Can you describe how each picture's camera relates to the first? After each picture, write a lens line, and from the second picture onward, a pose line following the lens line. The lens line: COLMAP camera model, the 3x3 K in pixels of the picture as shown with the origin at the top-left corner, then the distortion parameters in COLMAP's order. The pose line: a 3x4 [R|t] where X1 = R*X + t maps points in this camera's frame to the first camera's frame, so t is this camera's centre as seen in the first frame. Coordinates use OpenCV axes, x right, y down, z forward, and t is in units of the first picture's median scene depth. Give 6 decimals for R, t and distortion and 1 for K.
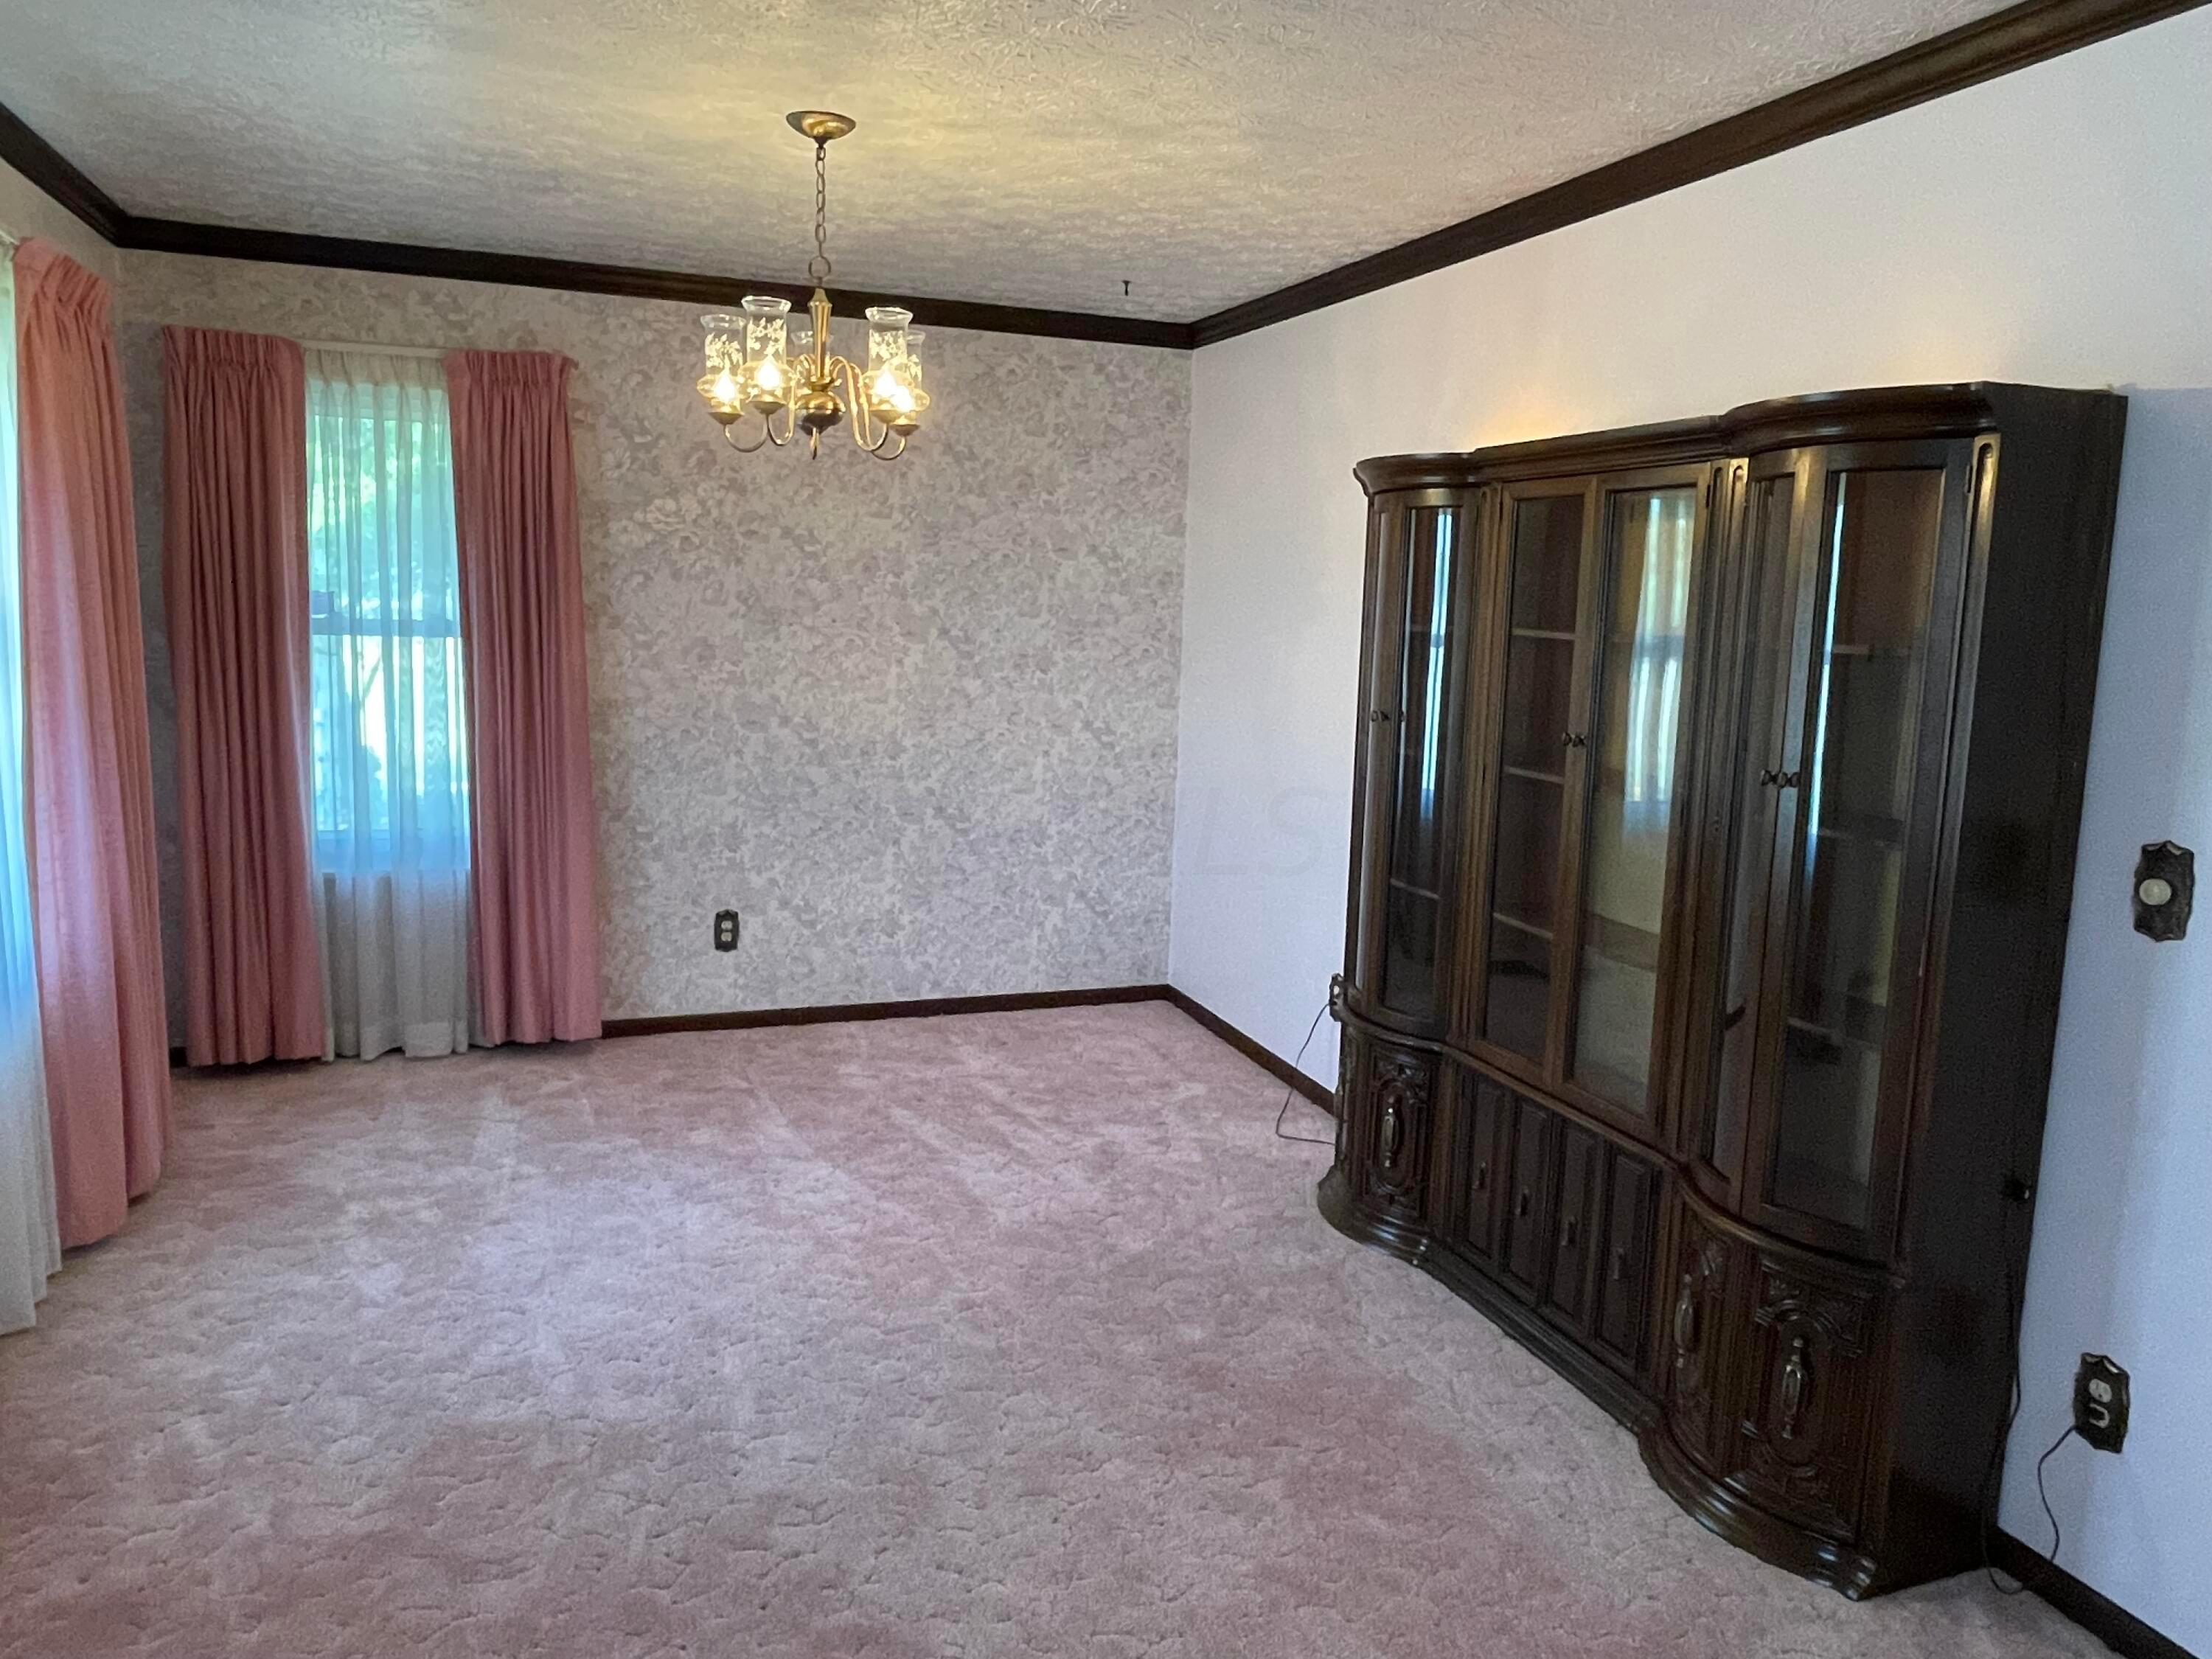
lens RADIAL K [[1548.6, 0, 1112.0], [0, 1548.6, 829.6], [0, 0, 1]] dist [0.008124, 0.002686]
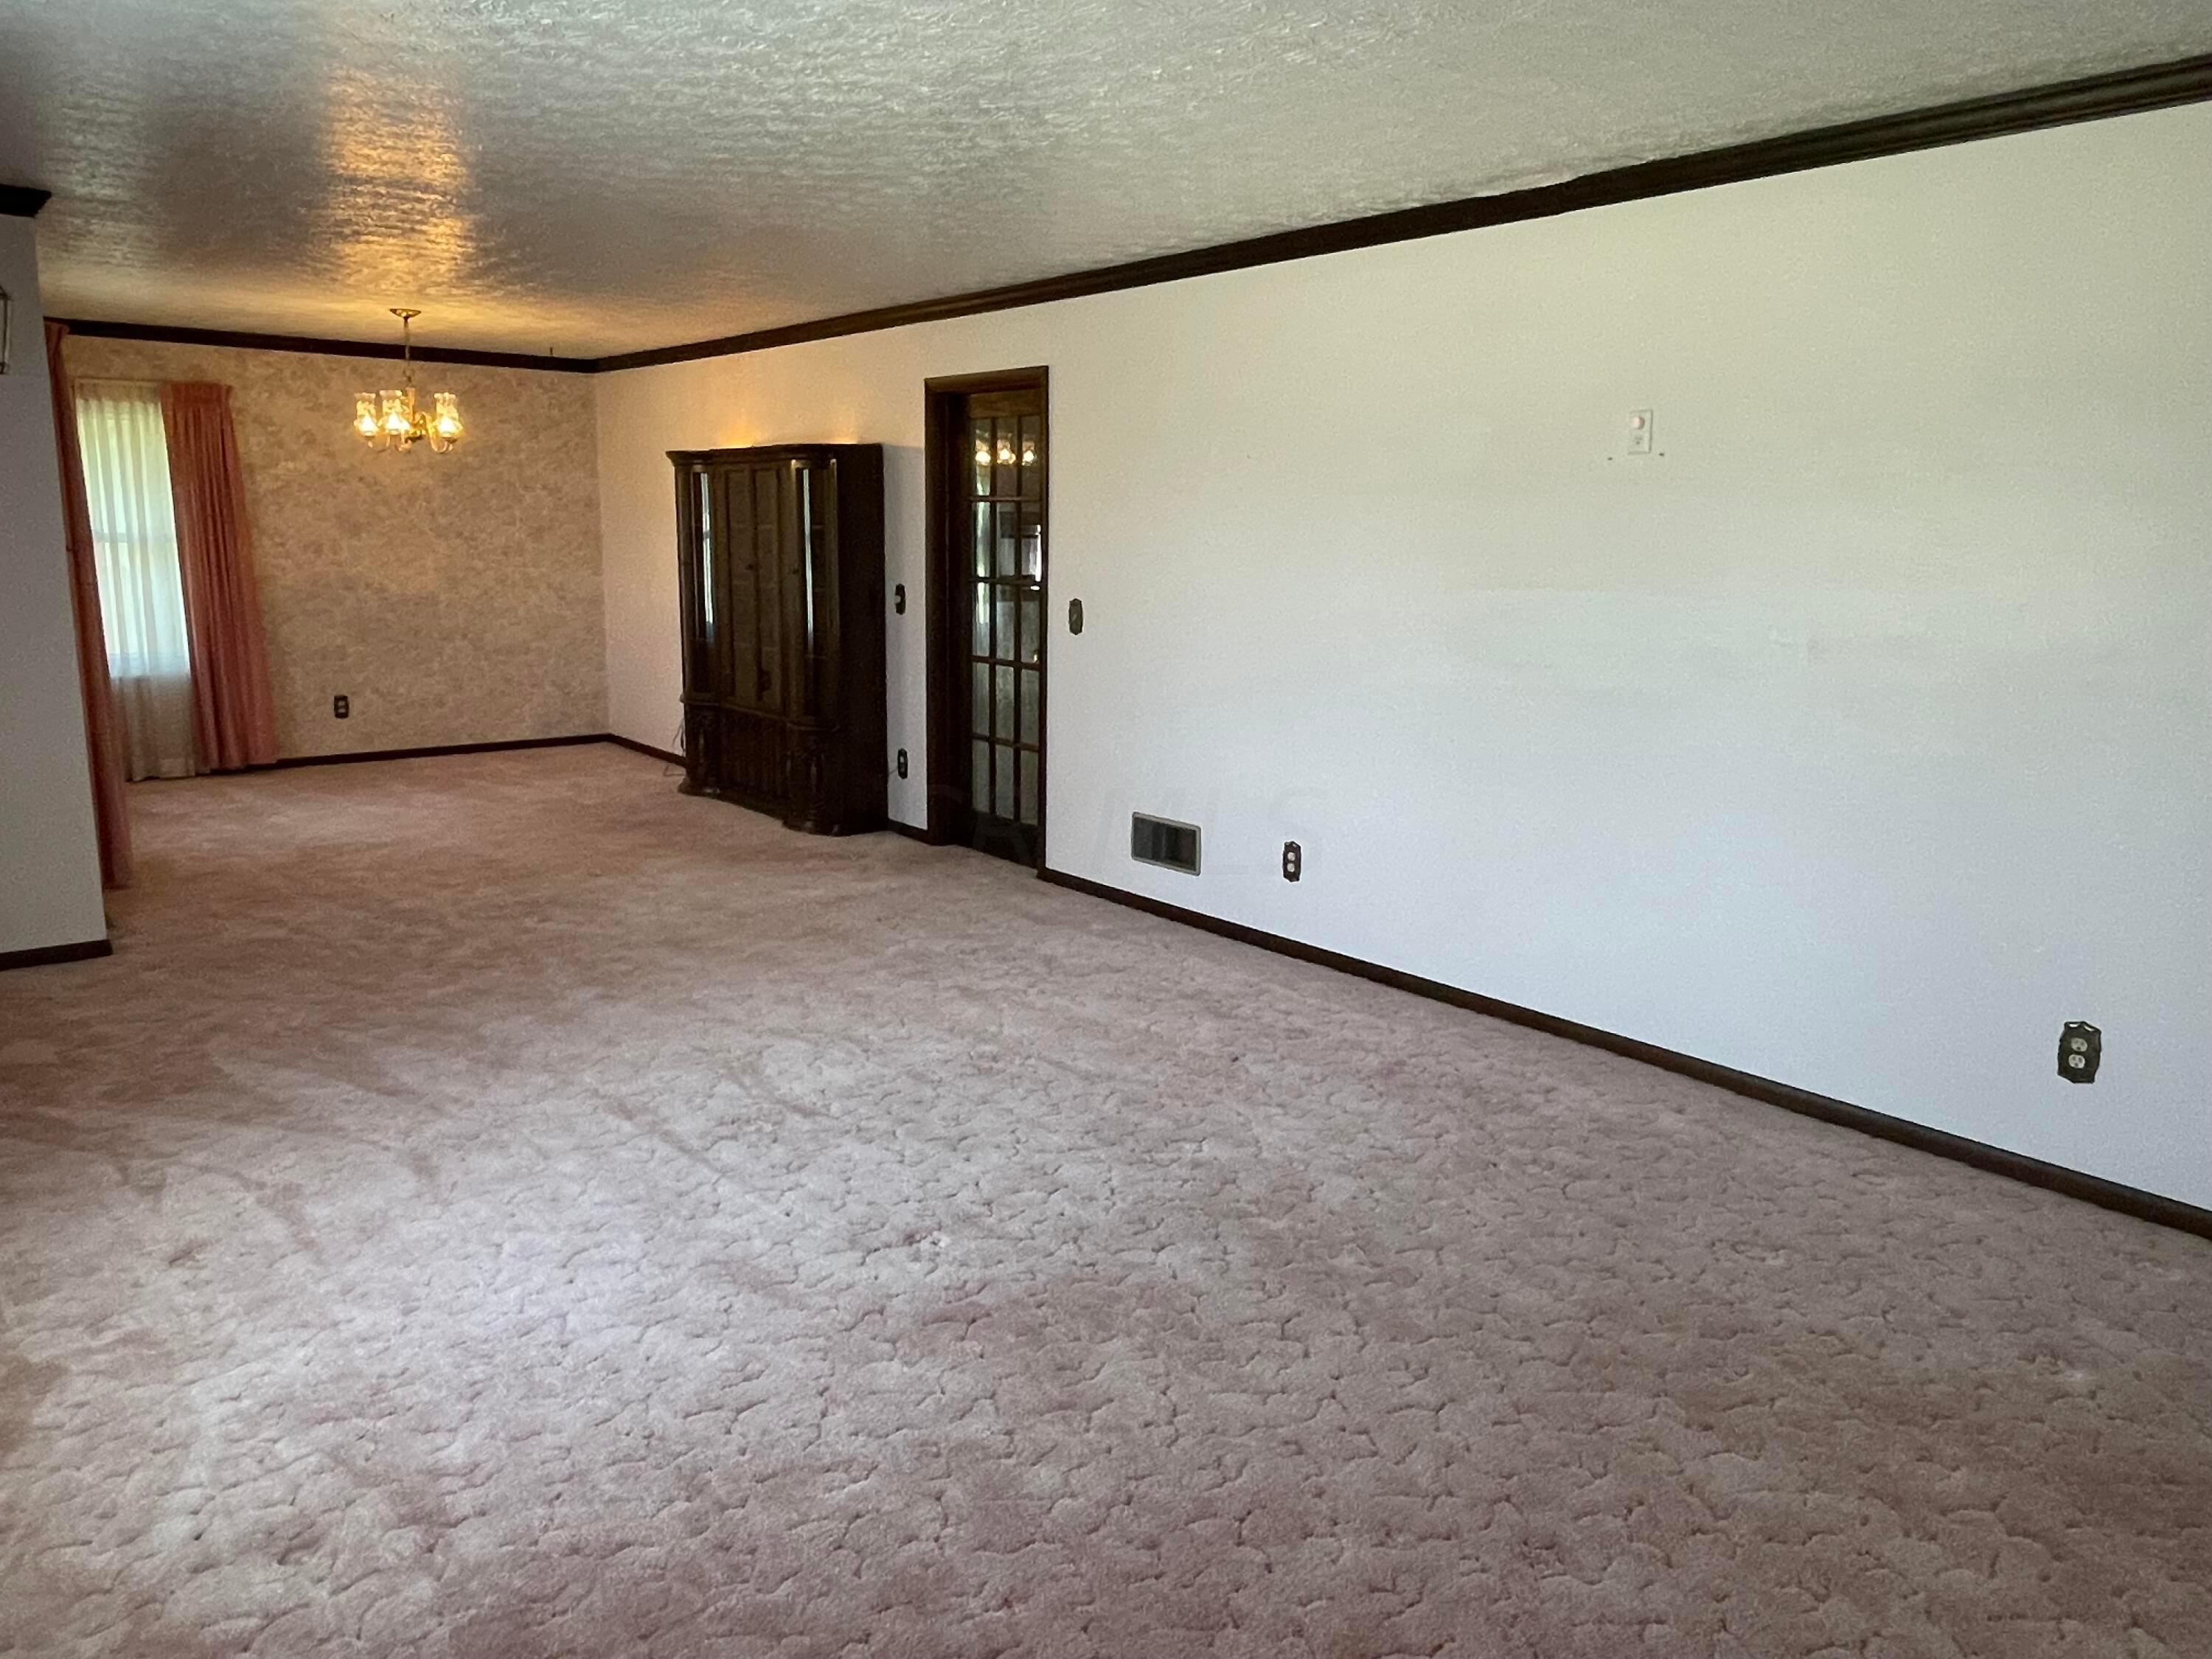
lens RADIAL K [[1548.6, 0, 1108.5], [0, 1548.6, 809.7], [0, 0, 1]] dist [0.008124, 0.002686]
pose [[0.946319, -0.076593, 0.314028, 0.015141], [0.063117, 0.996604, 0.052875, 0.155592], [-0.317012, -0.030216, 0.947940, -1.036716]]
